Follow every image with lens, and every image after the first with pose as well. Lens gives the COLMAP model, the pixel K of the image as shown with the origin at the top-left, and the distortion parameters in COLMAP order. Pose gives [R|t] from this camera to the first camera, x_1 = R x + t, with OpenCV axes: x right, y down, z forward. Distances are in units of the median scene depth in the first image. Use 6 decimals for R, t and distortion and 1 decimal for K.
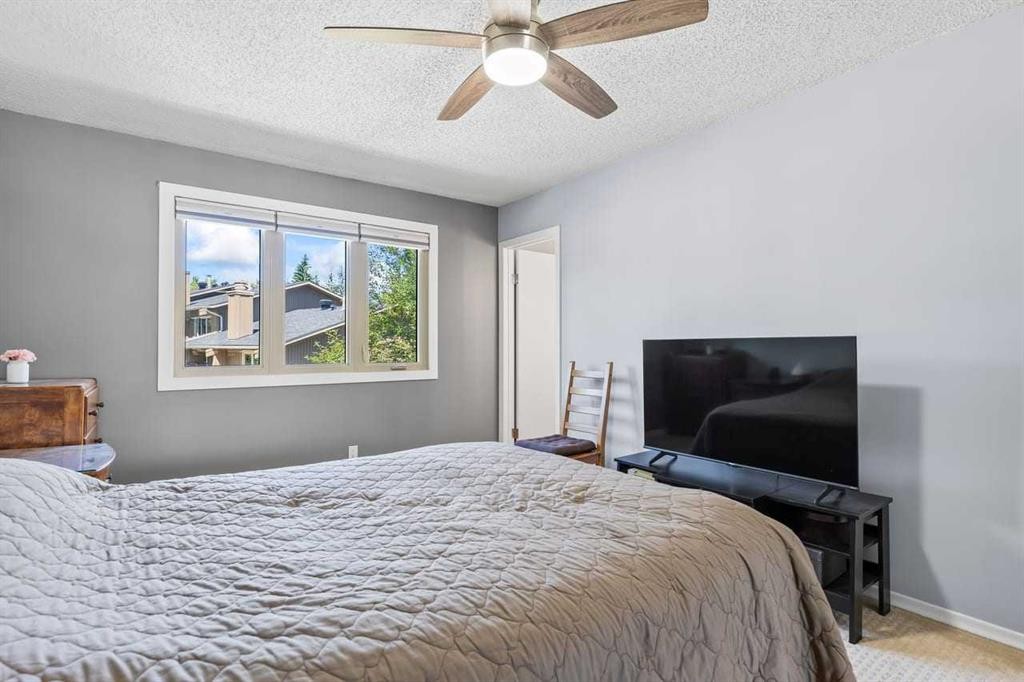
lens RADIAL K [[505.1, 0, 514.5], [0, 505.1, 342.8], [0, 0, 1]] dist [0.000874, 0.000128]
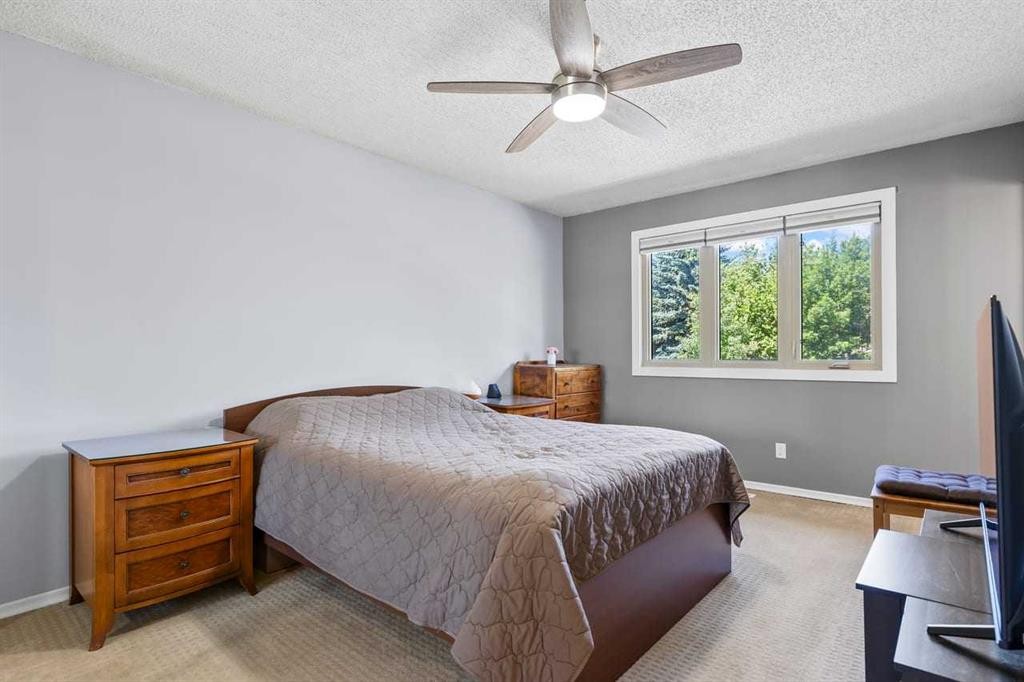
lens RADIAL K [[513.8, 0, 514.6], [0, 513.8, 353.3], [0, 0, 1]] dist [0.000837, -0.000006]
pose [[0.240112, -0.004764, -0.970734, 0.577599], [0.010527, 0.999942, -0.002303, 0.026616], [0.970688, -0.009666, 0.240148, 0.277473]]
